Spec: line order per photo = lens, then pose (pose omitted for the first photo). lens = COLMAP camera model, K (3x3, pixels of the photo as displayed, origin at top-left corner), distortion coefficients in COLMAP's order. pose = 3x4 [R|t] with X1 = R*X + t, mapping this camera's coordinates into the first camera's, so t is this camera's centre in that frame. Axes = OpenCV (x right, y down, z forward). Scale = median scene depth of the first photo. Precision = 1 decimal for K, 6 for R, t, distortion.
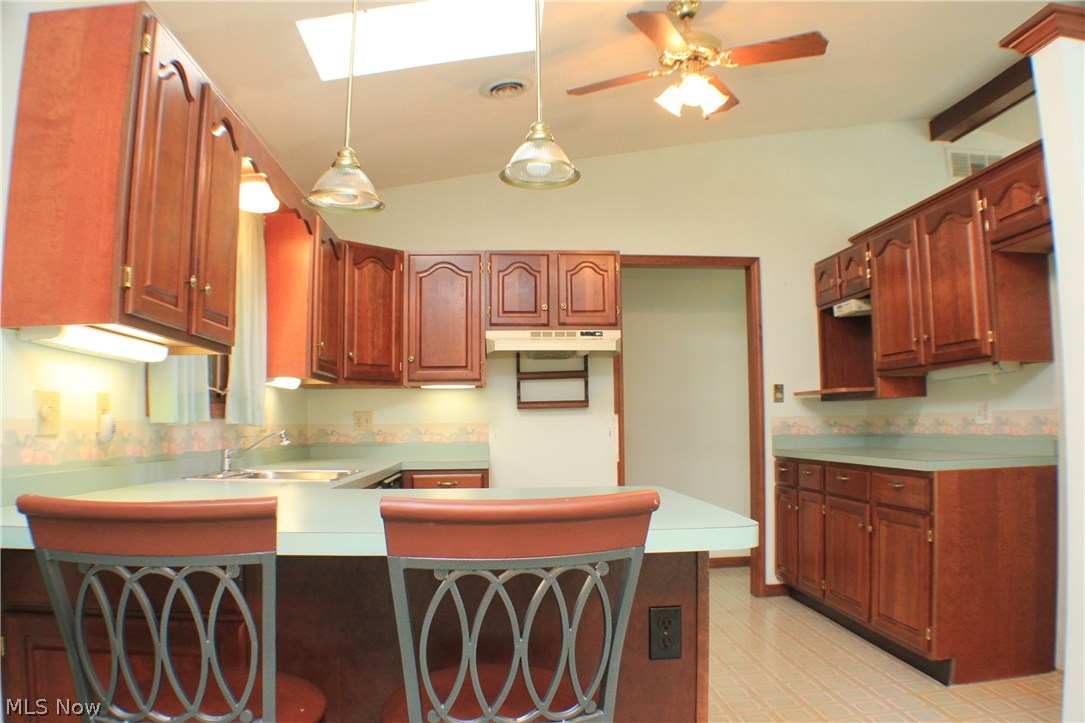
lens RADIAL K [[839.1, 0, 541.0], [0, 839.1, 374.9], [0, 0, 1]] dist [-0.145240, 0.003277]
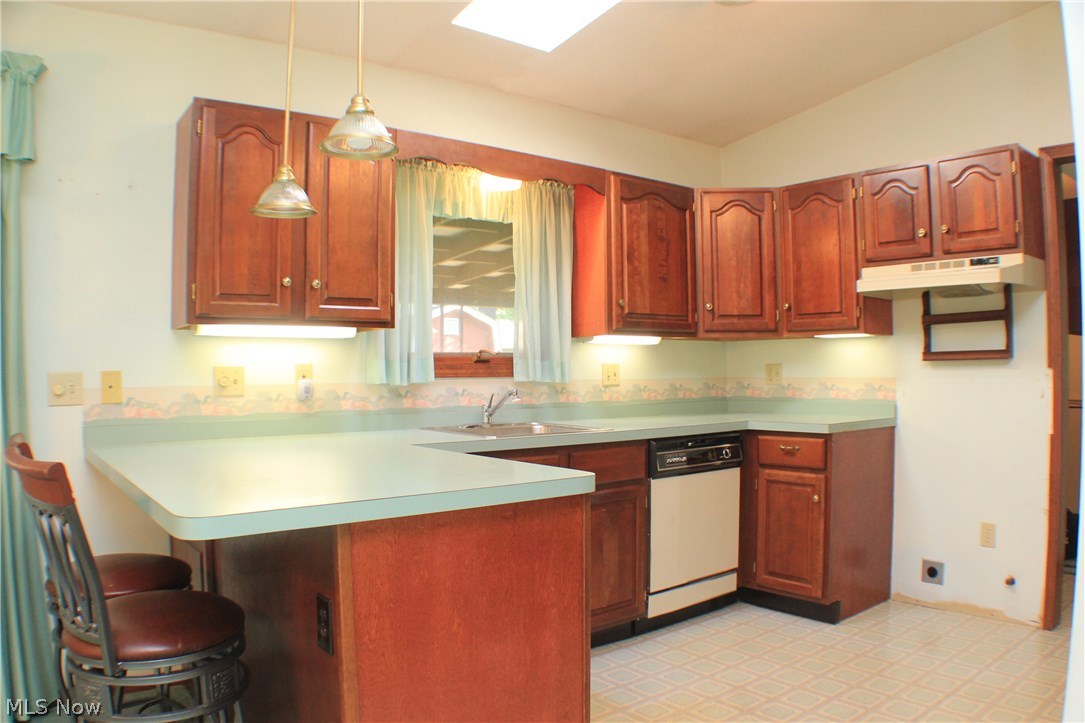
lens RADIAL K [[839.1, 0, 541.0], [0, 839.1, 374.9], [0, 0, 1]] dist [-0.145240, 0.003277]
pose [[0.576556, 0.011575, -0.816975, 0.401032], [0.050821, 0.997456, 0.049997, -0.003665], [0.815475, -0.070346, 0.574501, 0.253878]]
